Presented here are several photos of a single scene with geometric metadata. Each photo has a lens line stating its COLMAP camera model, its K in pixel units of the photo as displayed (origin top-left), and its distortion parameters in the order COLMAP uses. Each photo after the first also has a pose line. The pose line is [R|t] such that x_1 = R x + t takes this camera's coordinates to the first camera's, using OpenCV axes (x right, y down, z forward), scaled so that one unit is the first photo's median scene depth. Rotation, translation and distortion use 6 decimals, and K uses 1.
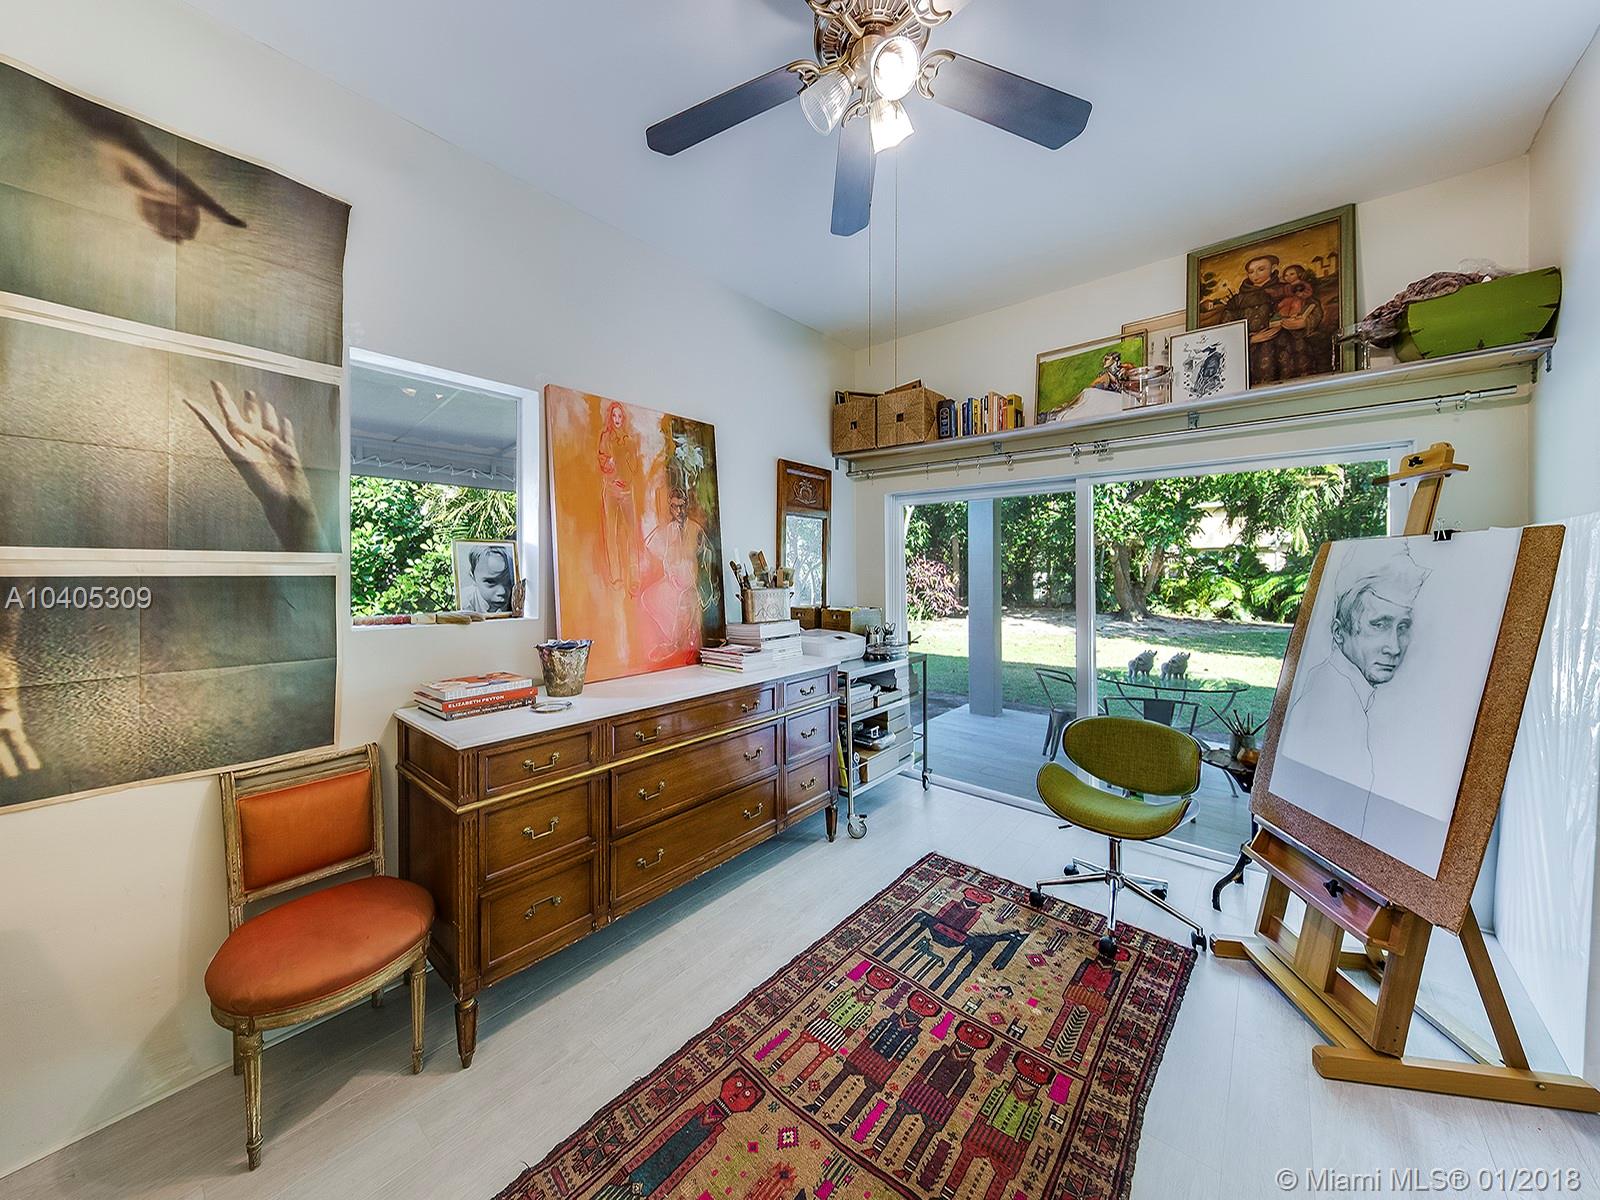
lens RADIAL K [[555.6, 0, 797.4], [0, 555.6, 575.9], [0, 0, 1]] dist [0.000026, -0.000119]
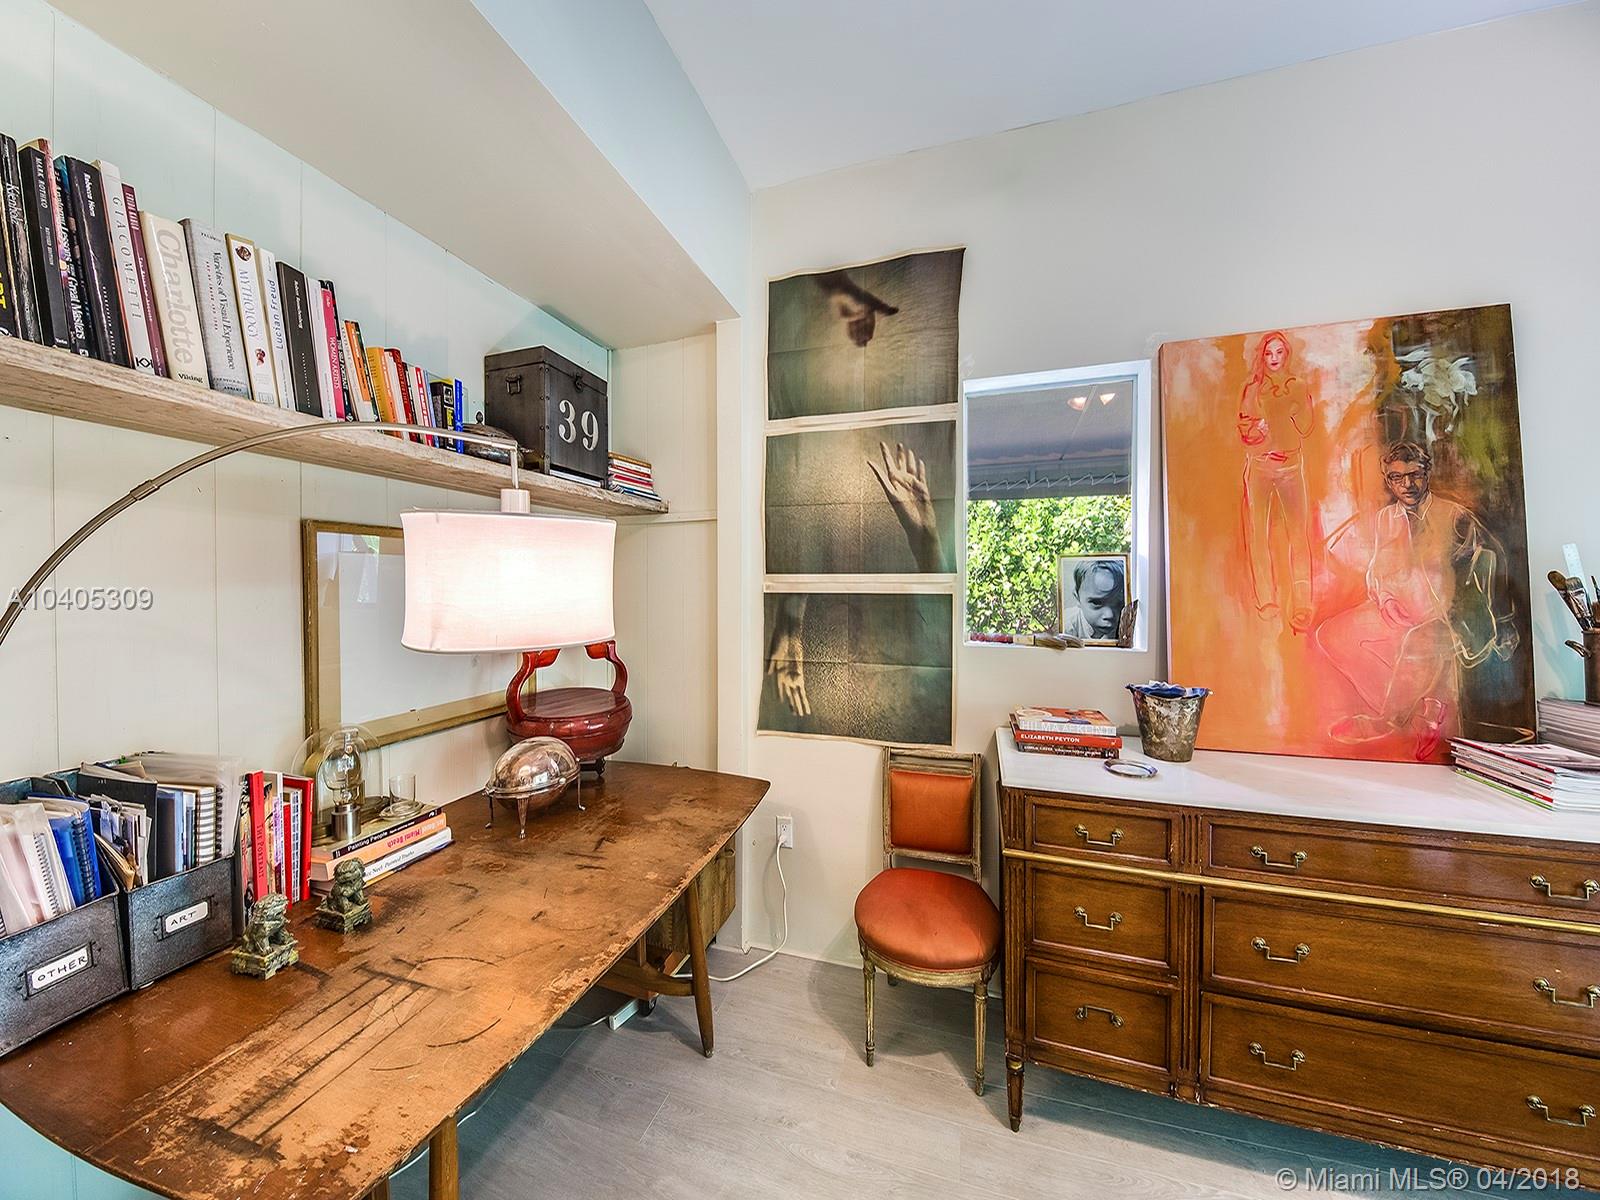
lens RADIAL K [[585.1, 0, 800.0], [0, 585.1, 600.0], [0, 0, 1]] dist [-0.000429, -0.007979]
pose [[0.373097, 0.020750, -0.927560, 0.131316], [-0.008215, 0.999785, 0.019061, -0.008034], [0.927756, 0.000508, 0.373187, 0.281622]]
